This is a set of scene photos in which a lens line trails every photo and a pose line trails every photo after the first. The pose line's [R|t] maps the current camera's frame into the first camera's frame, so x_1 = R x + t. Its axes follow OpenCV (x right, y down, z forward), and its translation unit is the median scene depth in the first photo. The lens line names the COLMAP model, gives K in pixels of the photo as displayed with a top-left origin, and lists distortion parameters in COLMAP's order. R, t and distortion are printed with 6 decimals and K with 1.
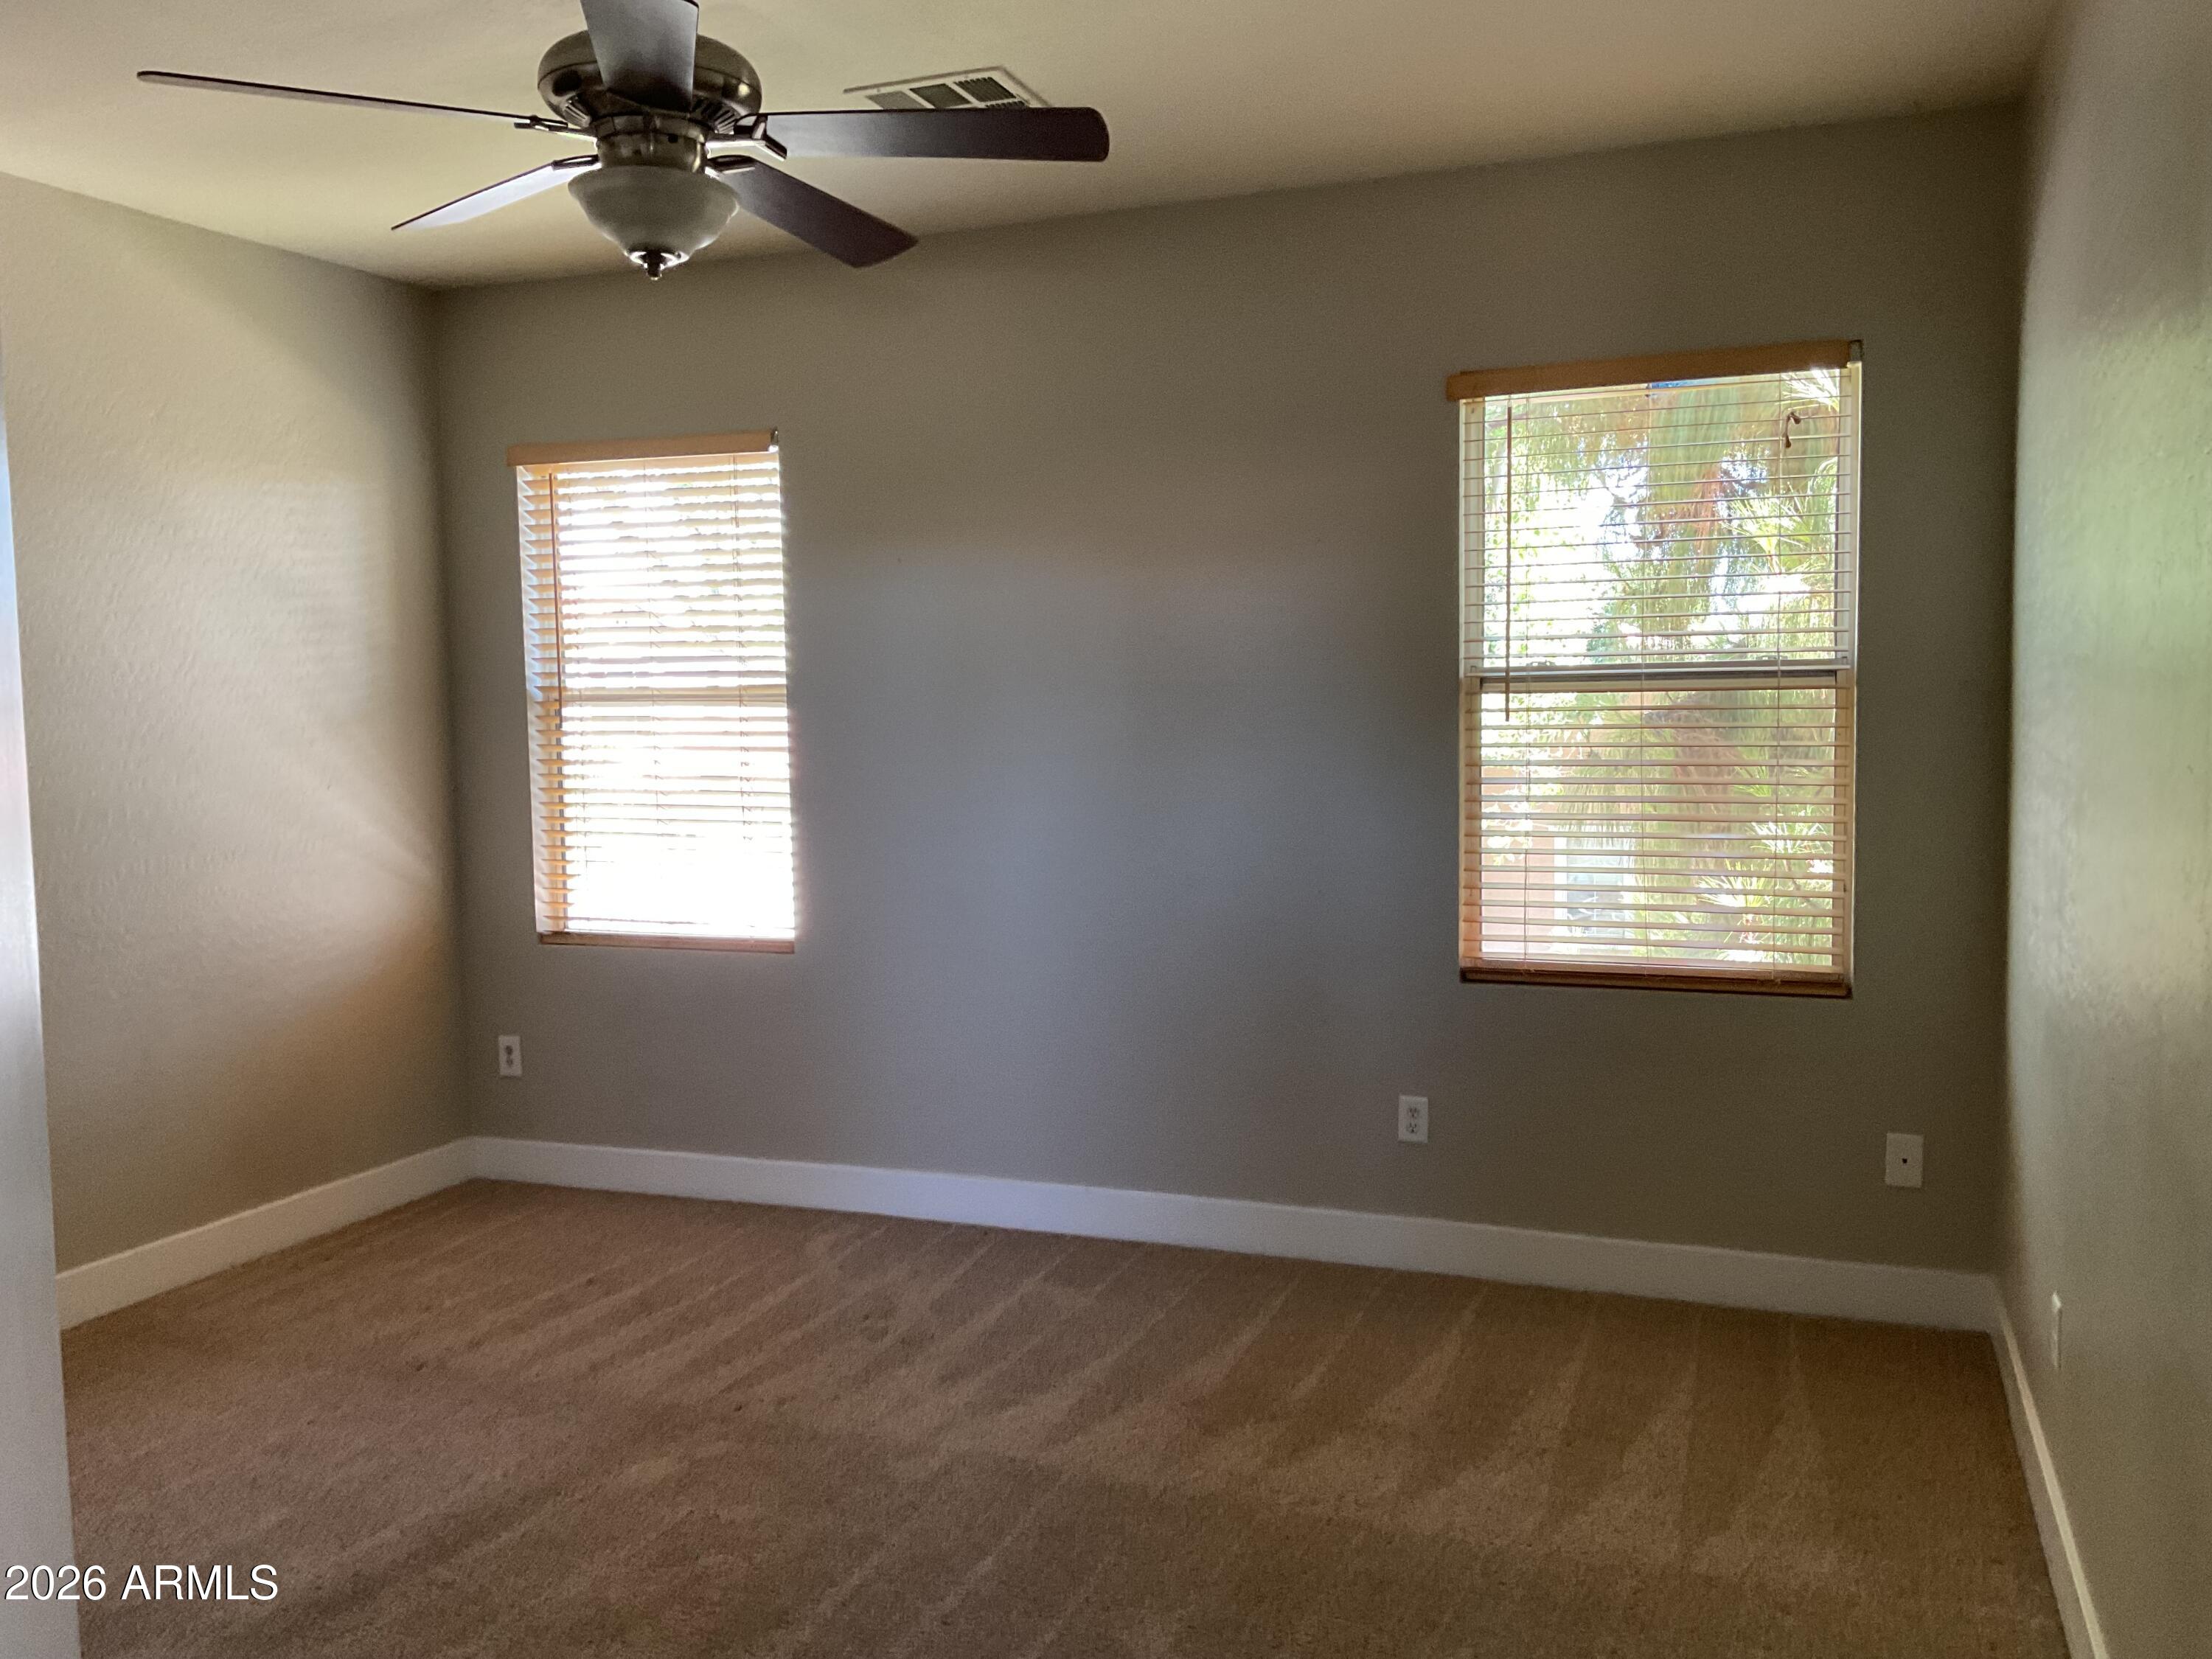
lens RADIAL K [[1812.7, 0, 1116.3], [0, 1812.7, 839.5], [0, 0, 1]] dist [0.120444, -0.243674]
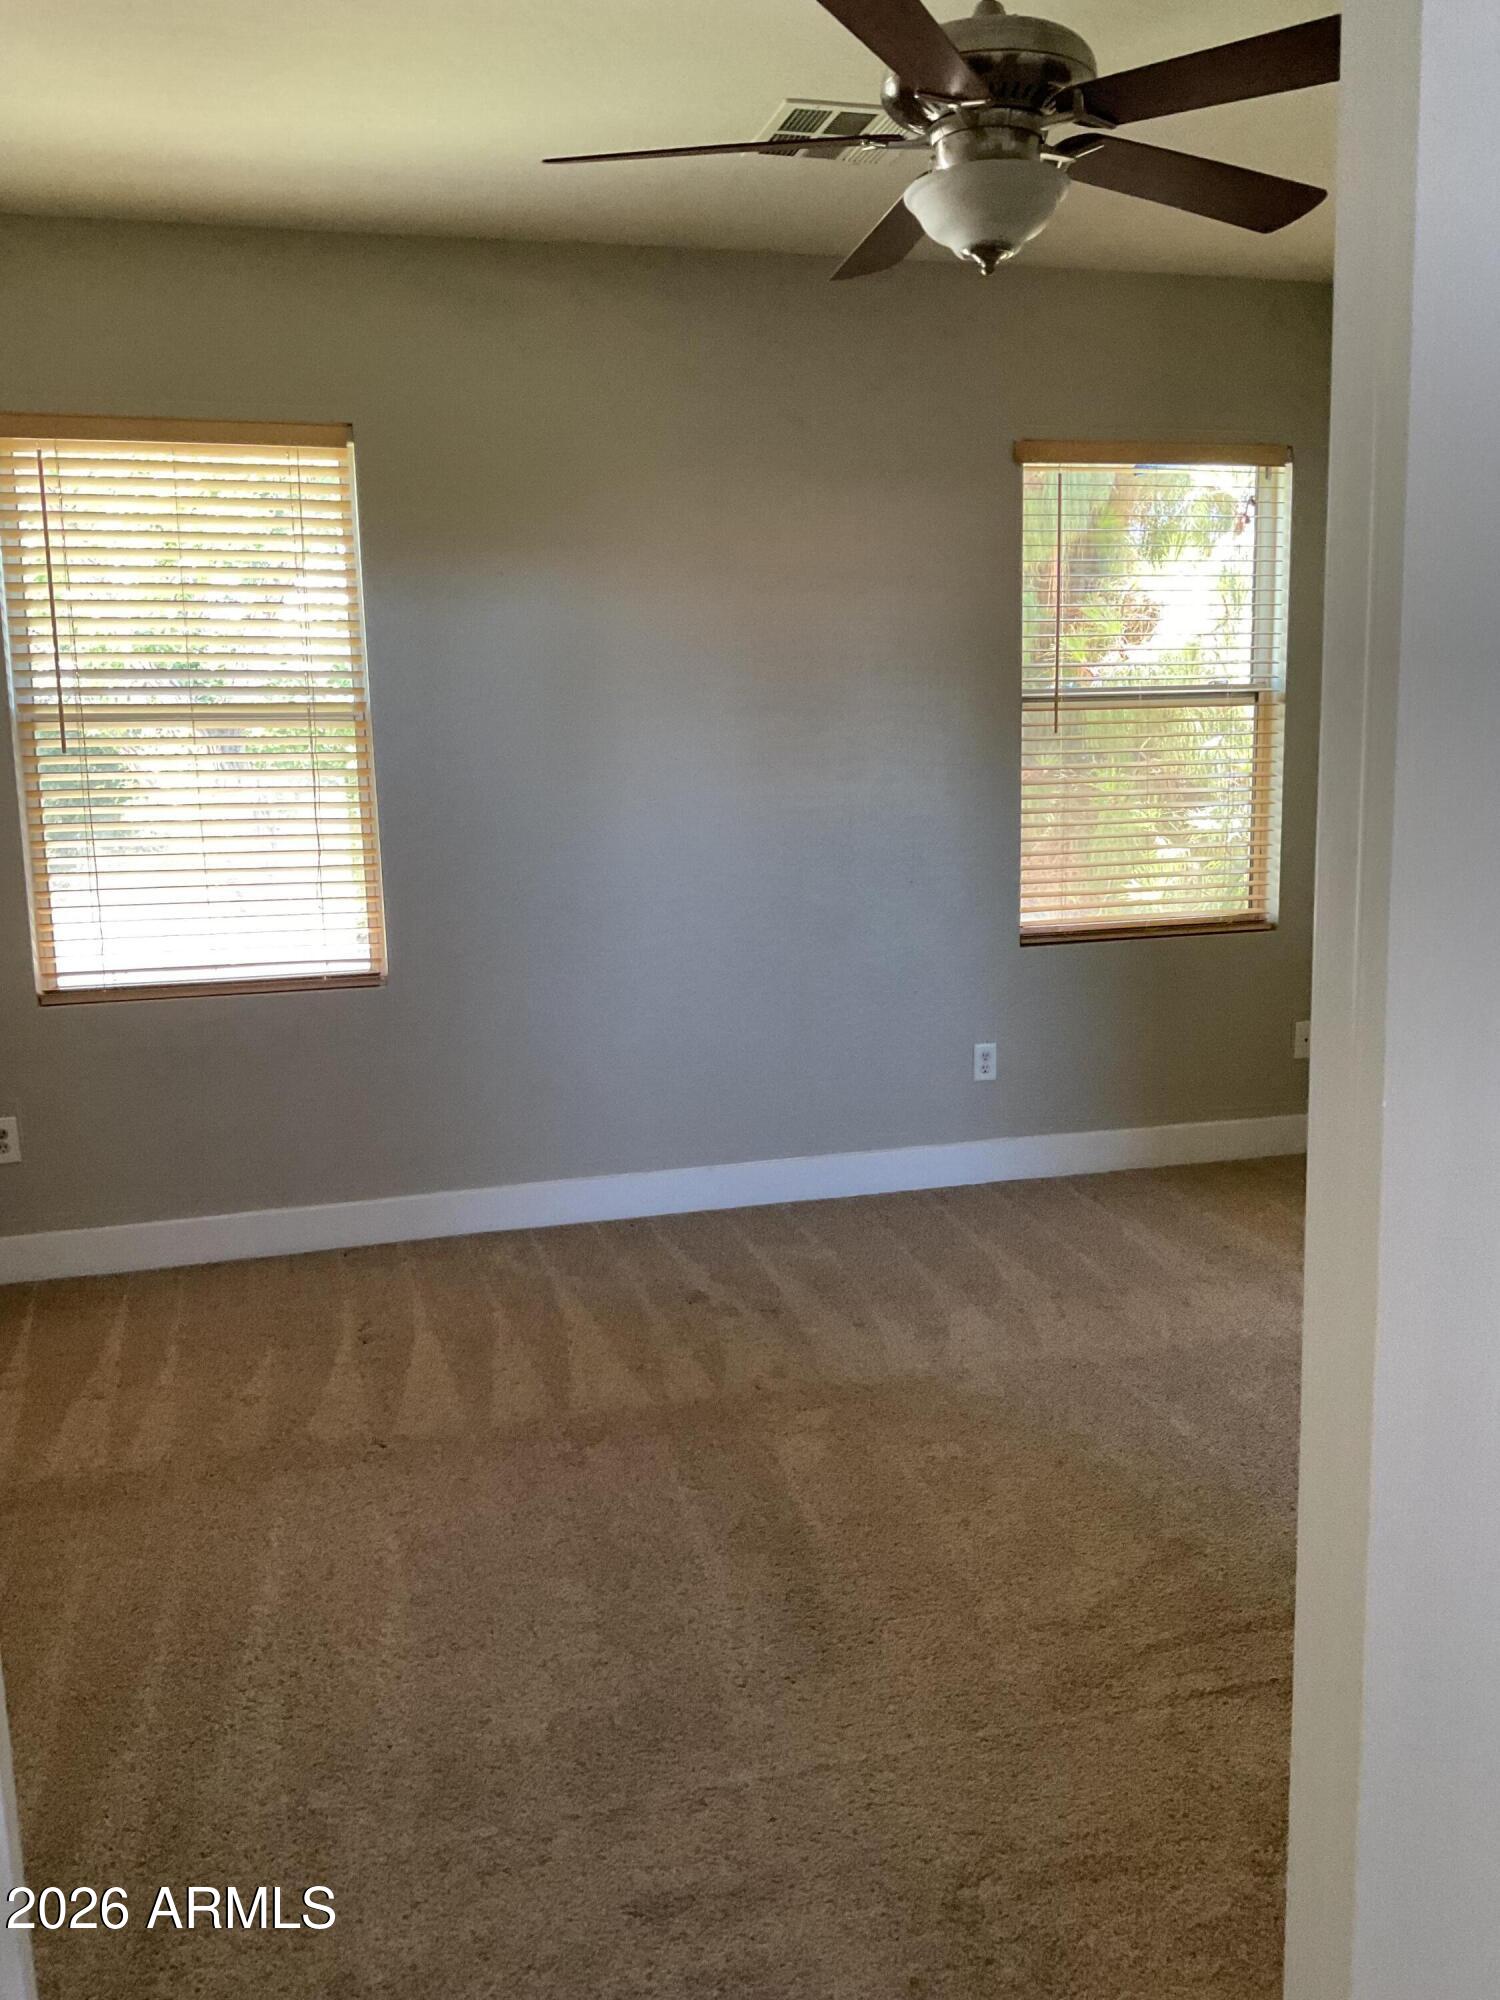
lens RADIAL K [[1639.0, 0, 750.0], [0, 1639.0, 1000.0], [0, 0, 1]] dist [0.120444, -0.243674]
pose [[0.798203, -0.099222, 0.594160, -0.641101], [0.056734, 0.994340, 0.089834, 0.003501], [-0.599711, -0.037997, 0.799314, 0.218935]]
